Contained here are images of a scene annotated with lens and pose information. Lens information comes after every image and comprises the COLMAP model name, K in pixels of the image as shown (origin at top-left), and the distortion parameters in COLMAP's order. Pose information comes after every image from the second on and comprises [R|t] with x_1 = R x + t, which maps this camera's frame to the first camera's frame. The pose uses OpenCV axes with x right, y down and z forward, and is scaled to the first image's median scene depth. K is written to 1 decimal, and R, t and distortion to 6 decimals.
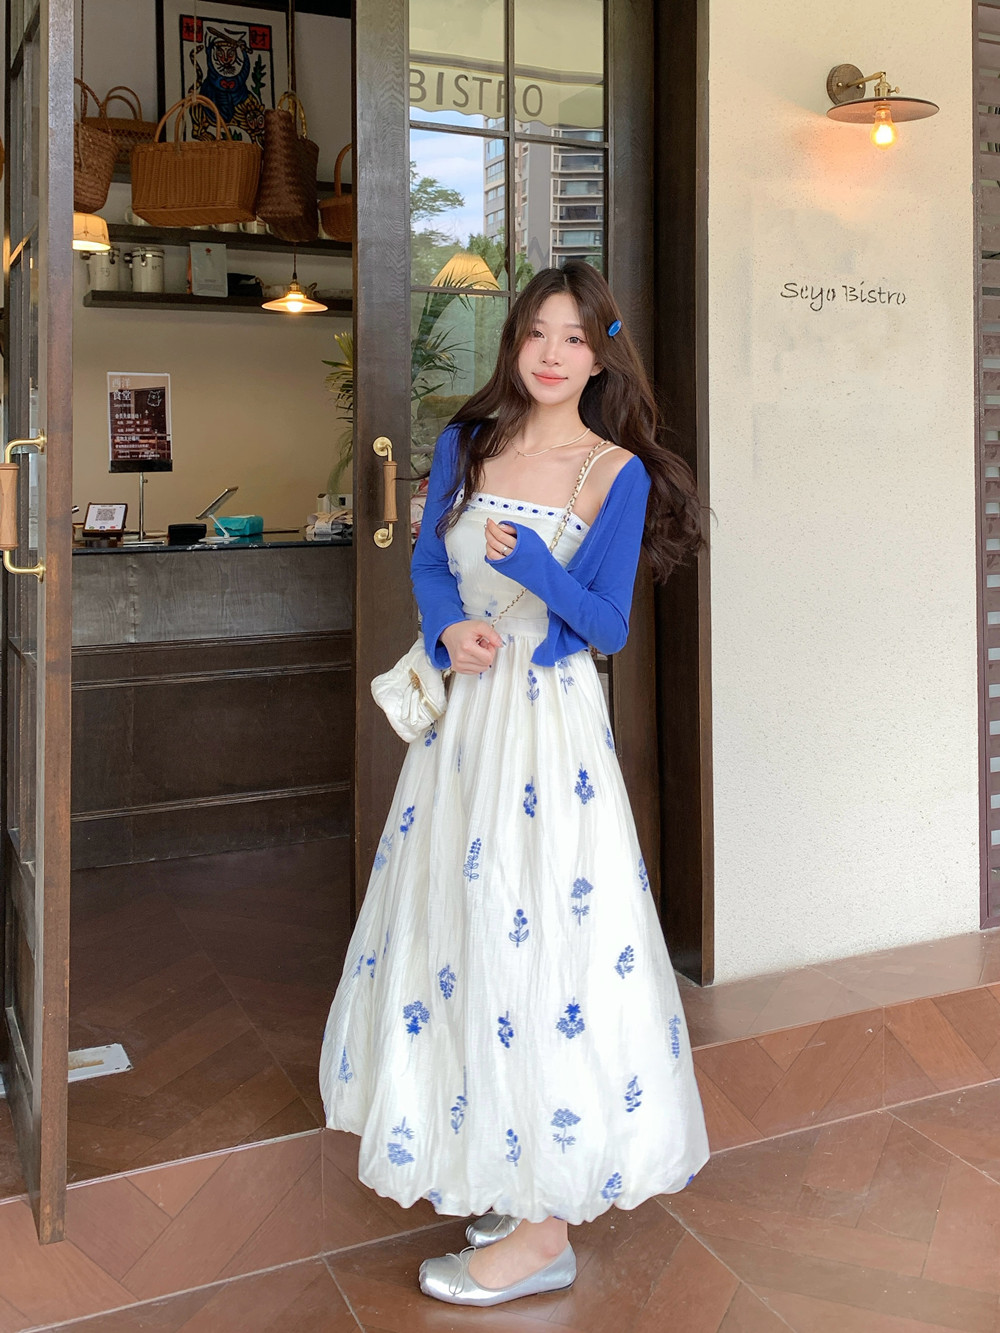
lens RADIAL K [[1275.6, 0, 542.8], [0, 1275.6, 438.4], [0, 0, 1]] dist [0.042014, -0.083267]
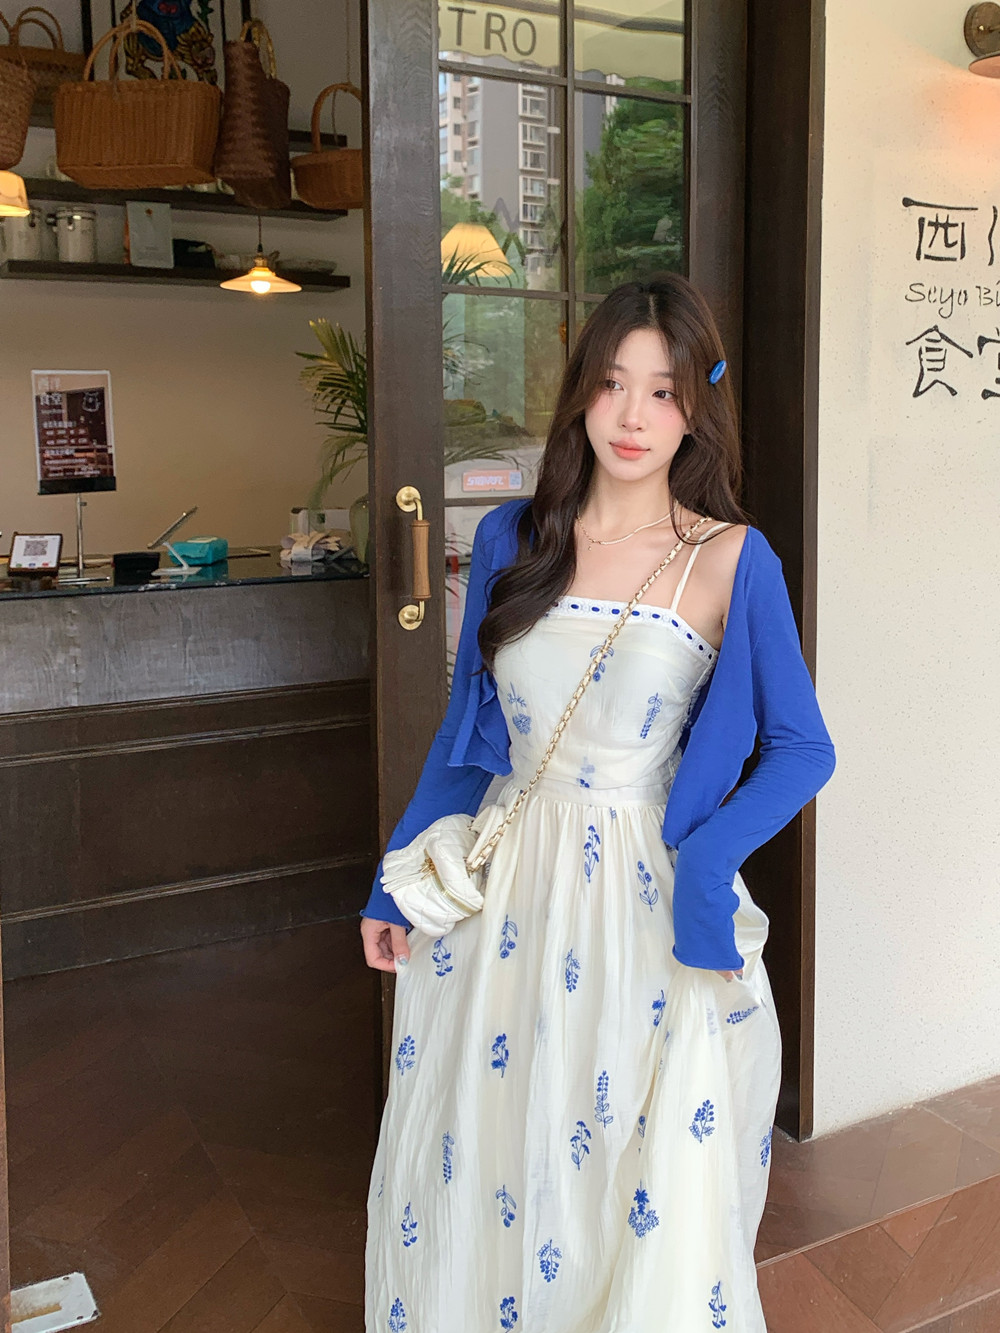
lens RADIAL K [[1301.2, 0, 599.7], [0, 1301.2, 515.0], [0, 0, 1]] dist [-0.007084, 0.012530]
pose [[0.996488, -0.003265, 0.083675, -0.053675], [-0.004451, 0.995763, 0.091852, -0.039013], [-0.083621, -0.091902, 0.992251, 0.153502]]
